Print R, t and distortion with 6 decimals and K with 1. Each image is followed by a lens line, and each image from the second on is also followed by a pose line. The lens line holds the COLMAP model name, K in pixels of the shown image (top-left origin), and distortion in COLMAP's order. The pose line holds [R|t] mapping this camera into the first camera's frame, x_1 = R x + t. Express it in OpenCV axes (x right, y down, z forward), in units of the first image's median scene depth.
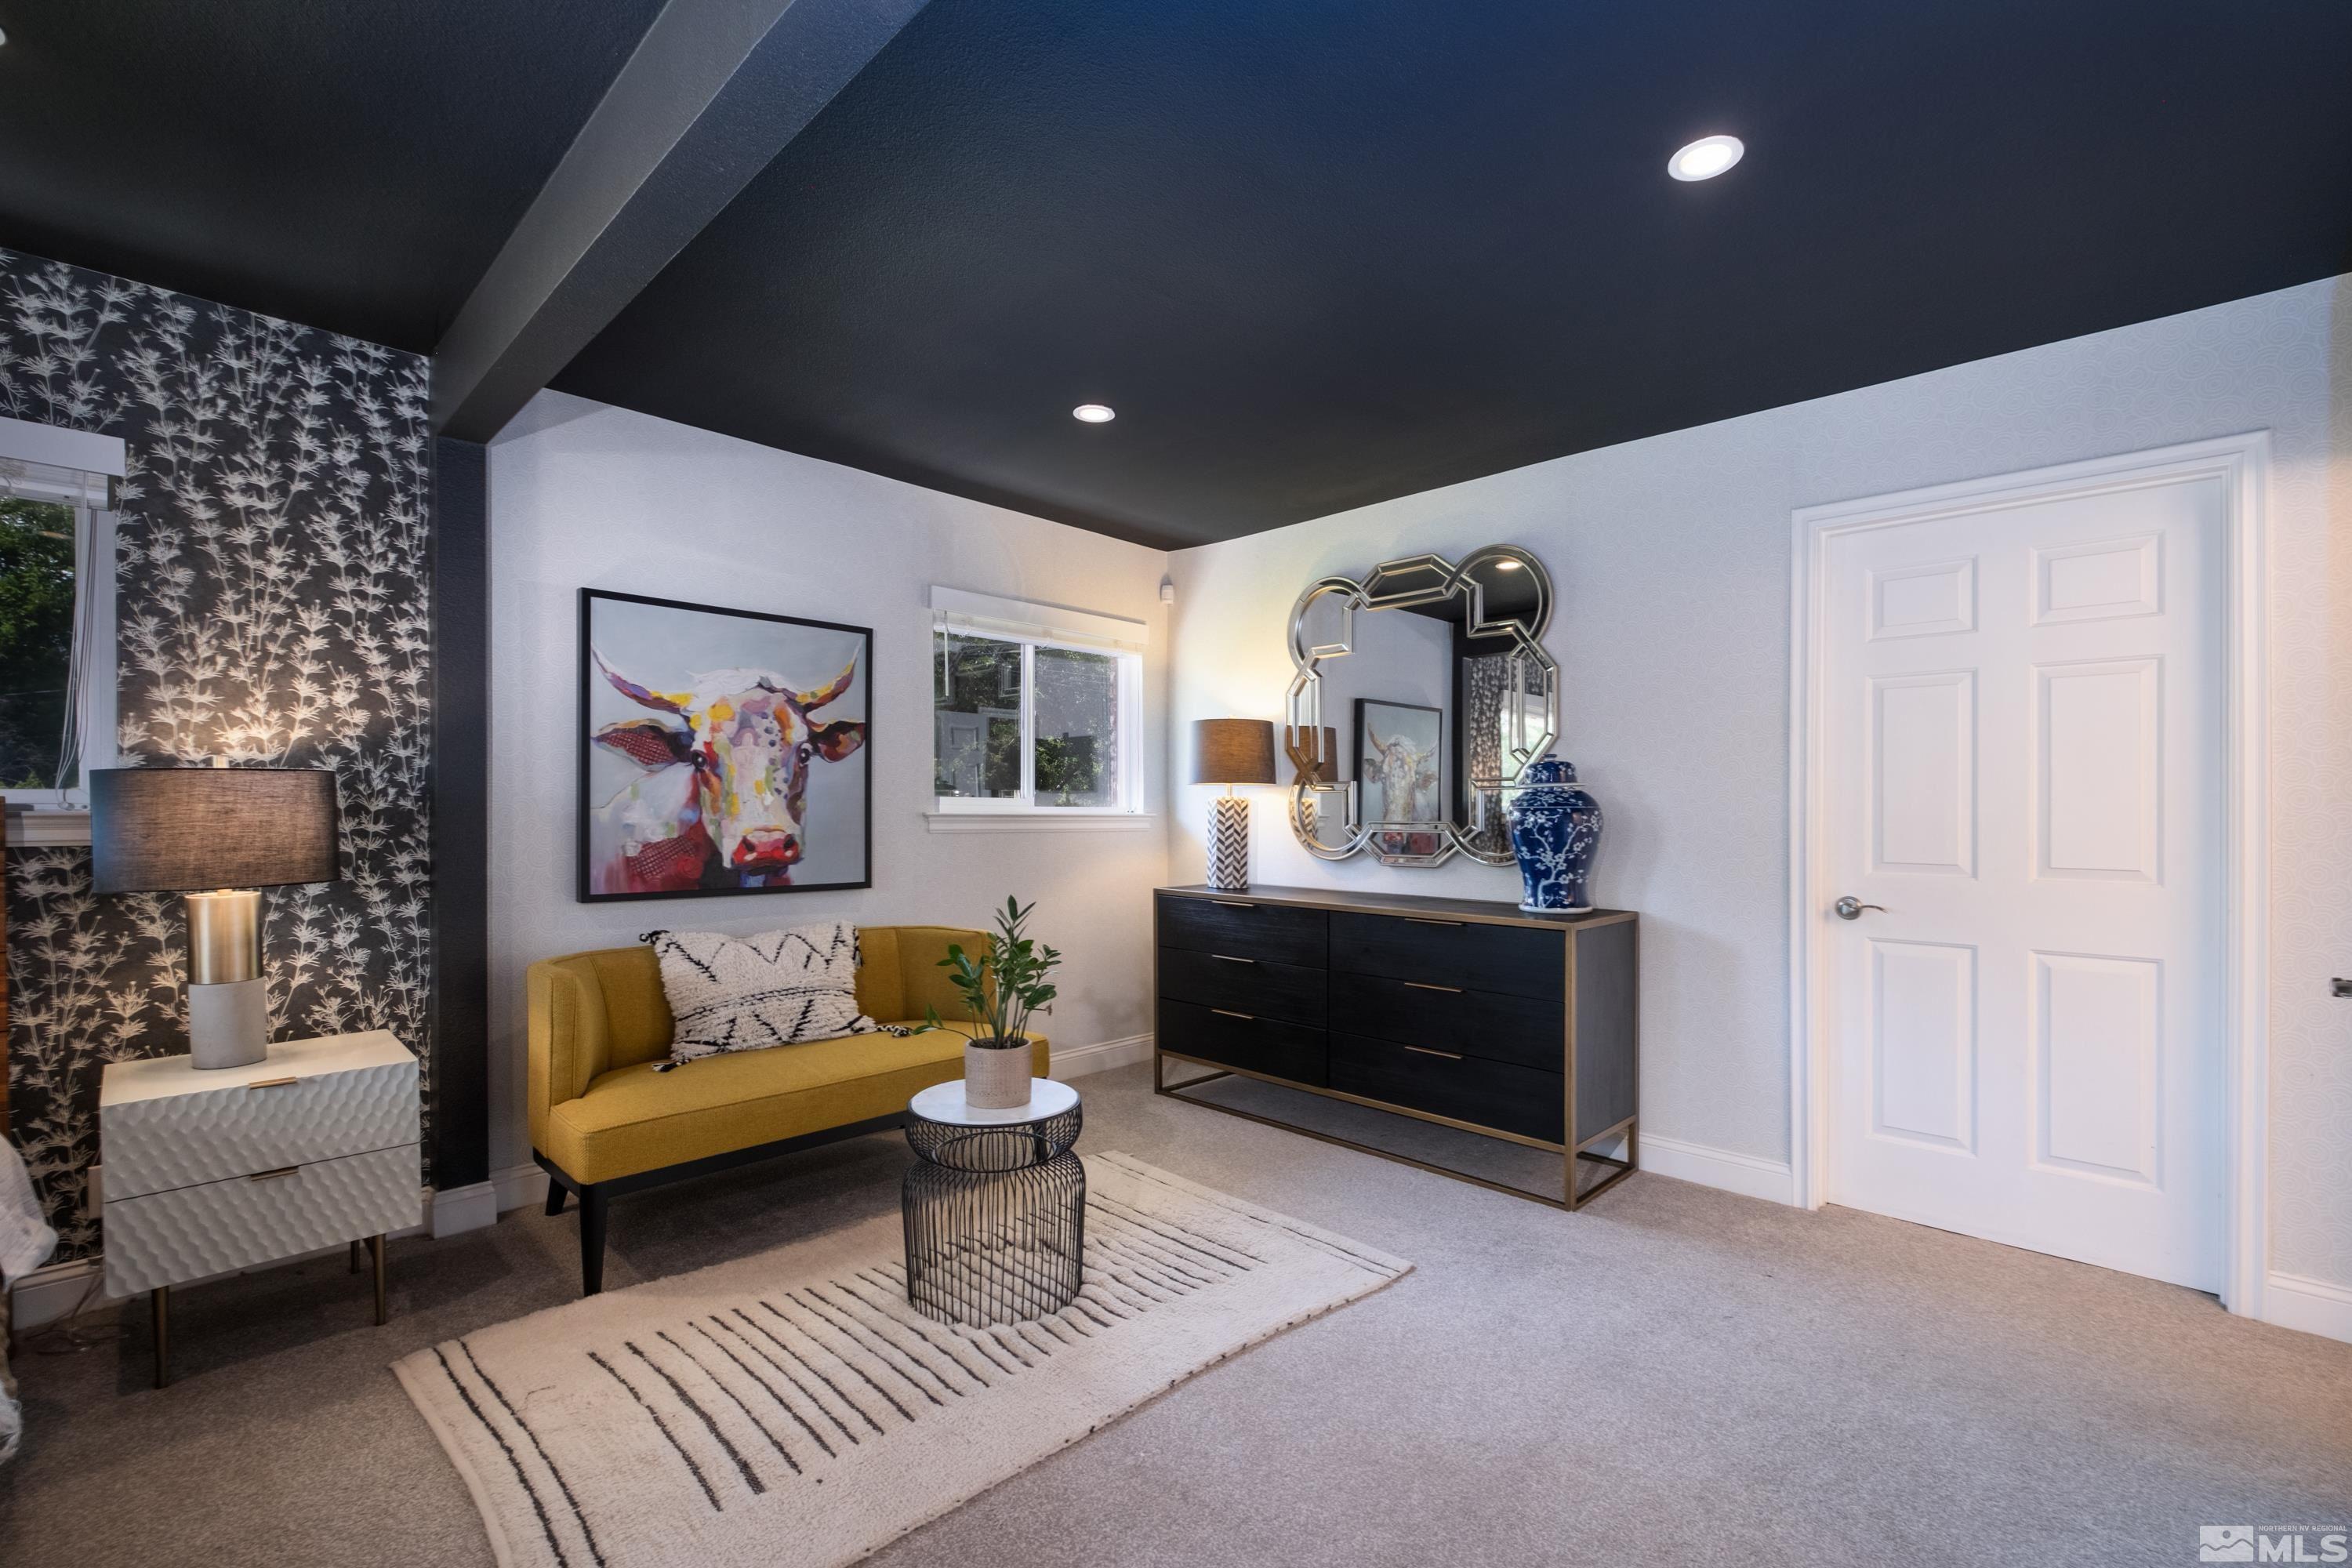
lens RADIAL K [[1028.2, 0, 1193.6], [0, 1028.2, 802.2], [0, 0, 1]] dist [-0.006743, 0.000380]
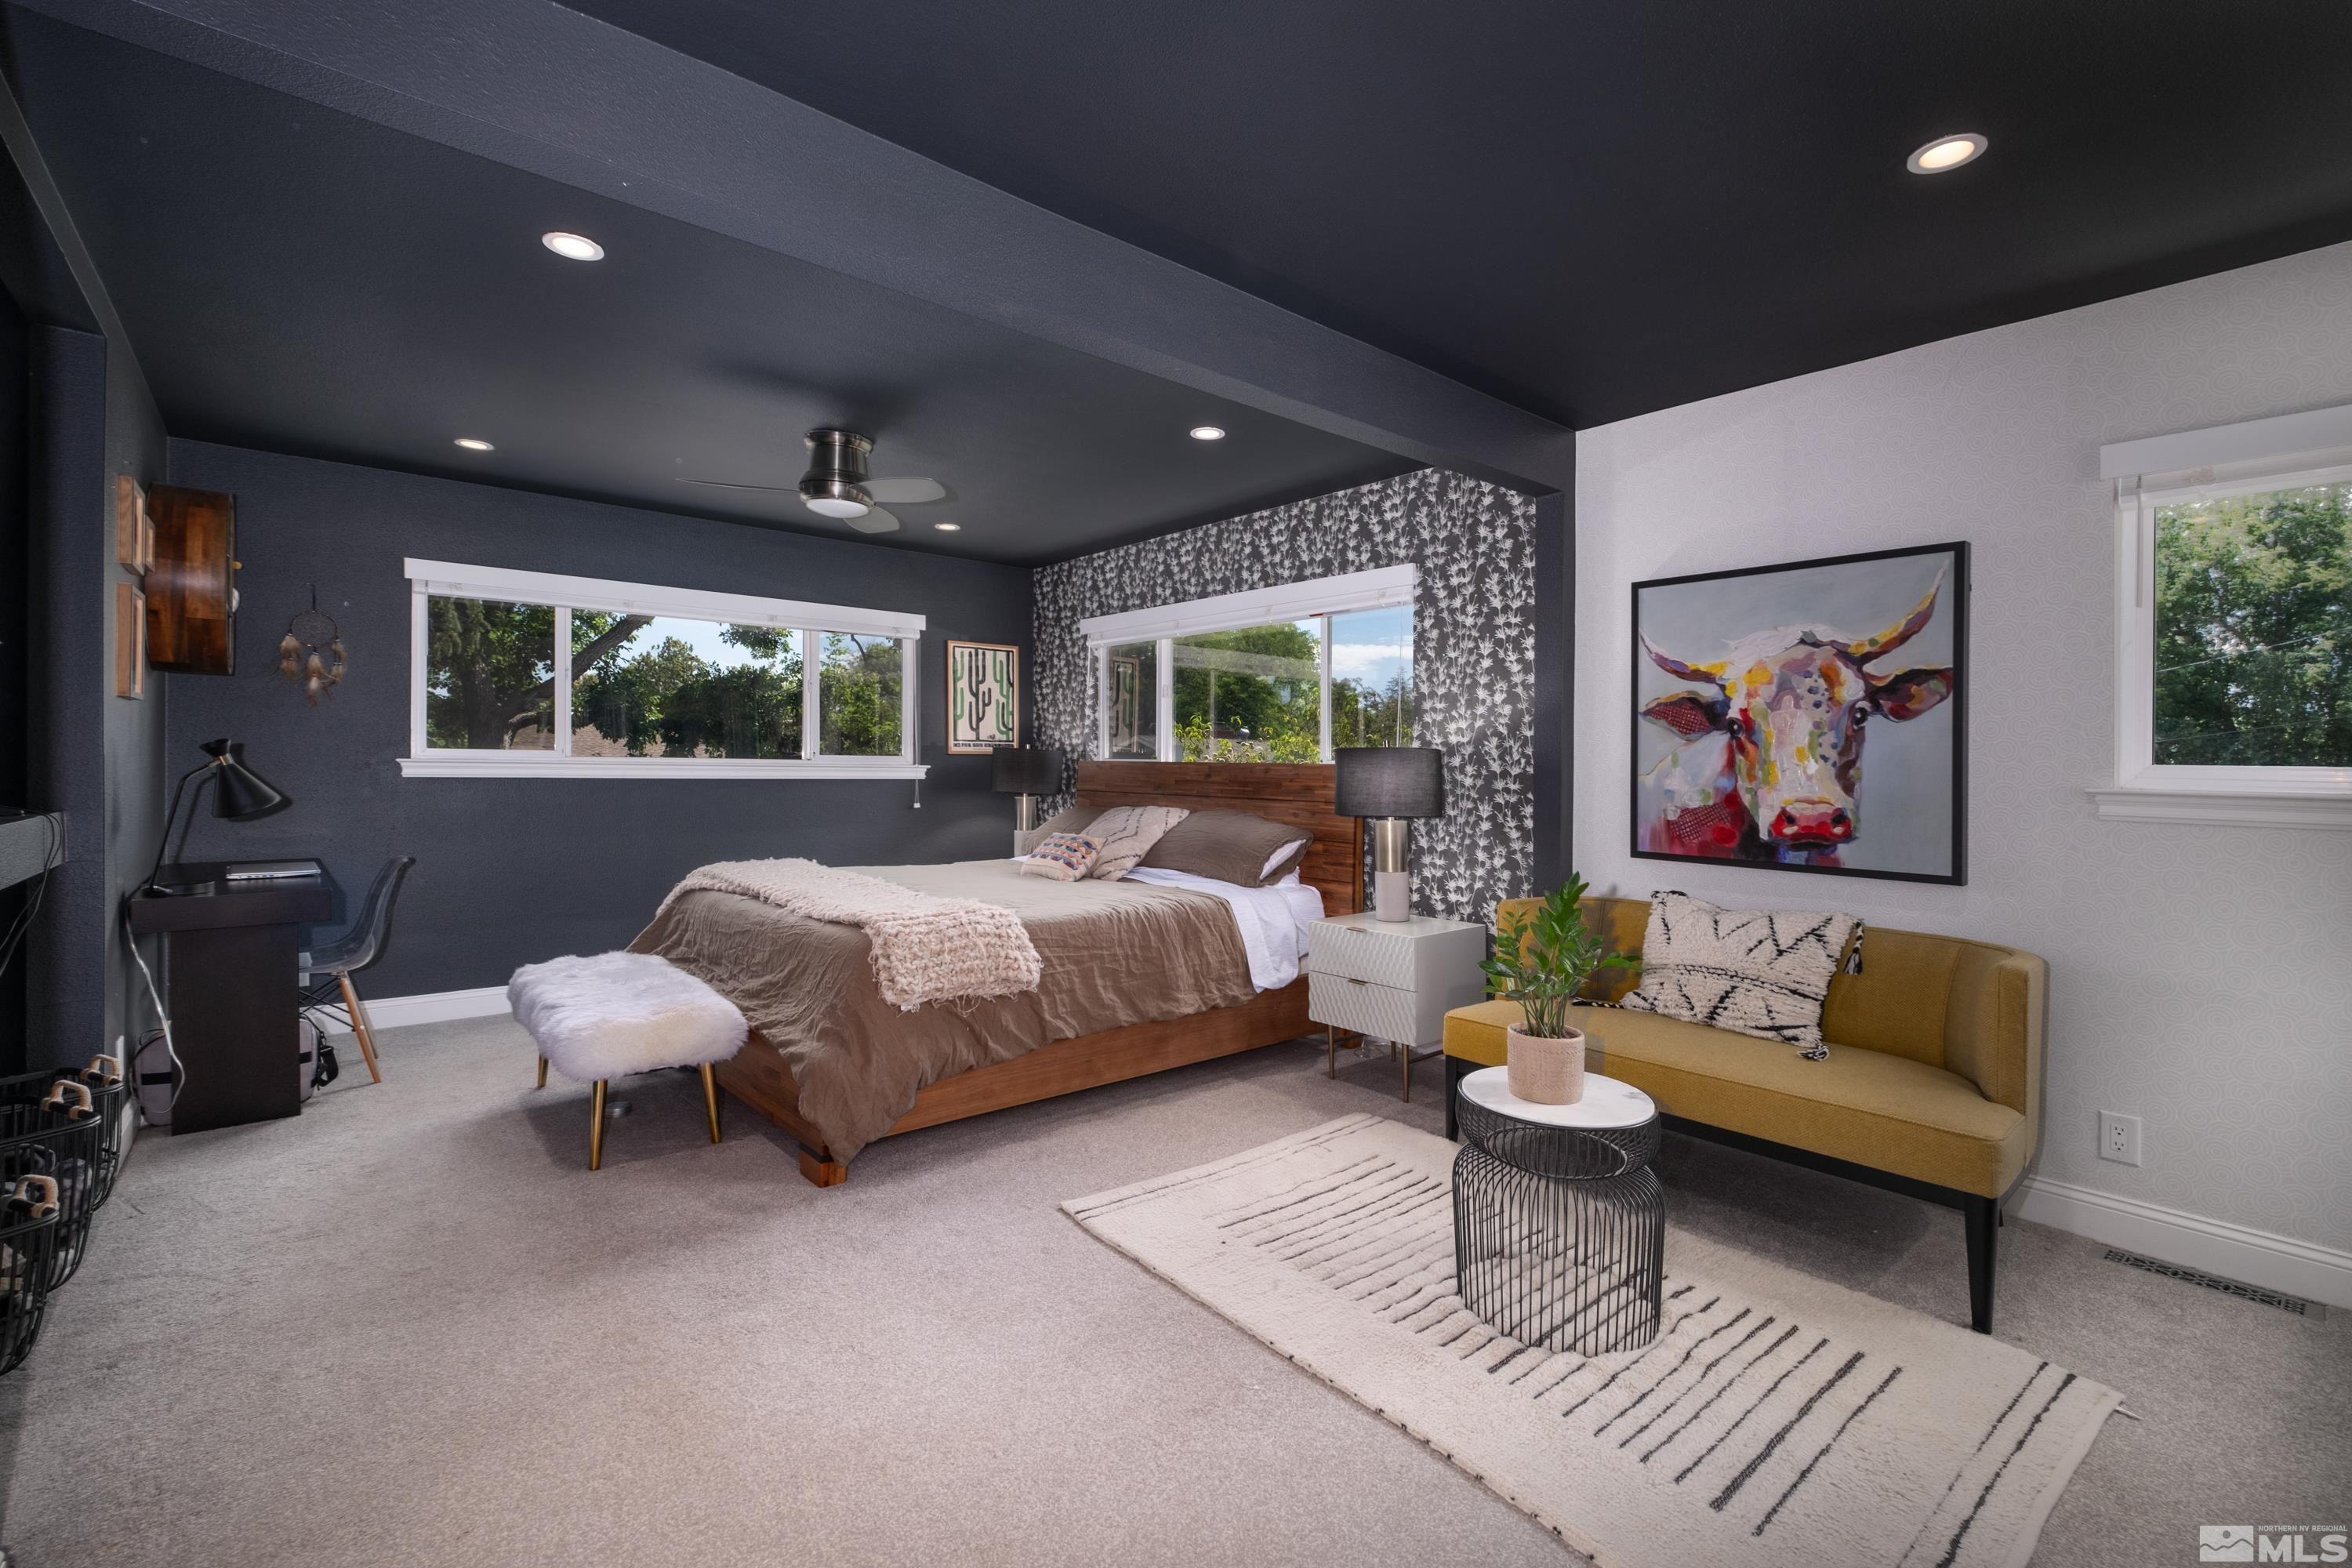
lens RADIAL K [[1028.2, 0, 1187.9], [0, 1028.2, 780.7], [0, 0, 1]] dist [-0.006743, 0.000380]
pose [[-0.106695, 0.006482, -0.994271, 0.576499], [-0.014076, 0.999869, 0.008029, 0.009874], [0.994192, 0.014852, -0.106590, 0.604983]]
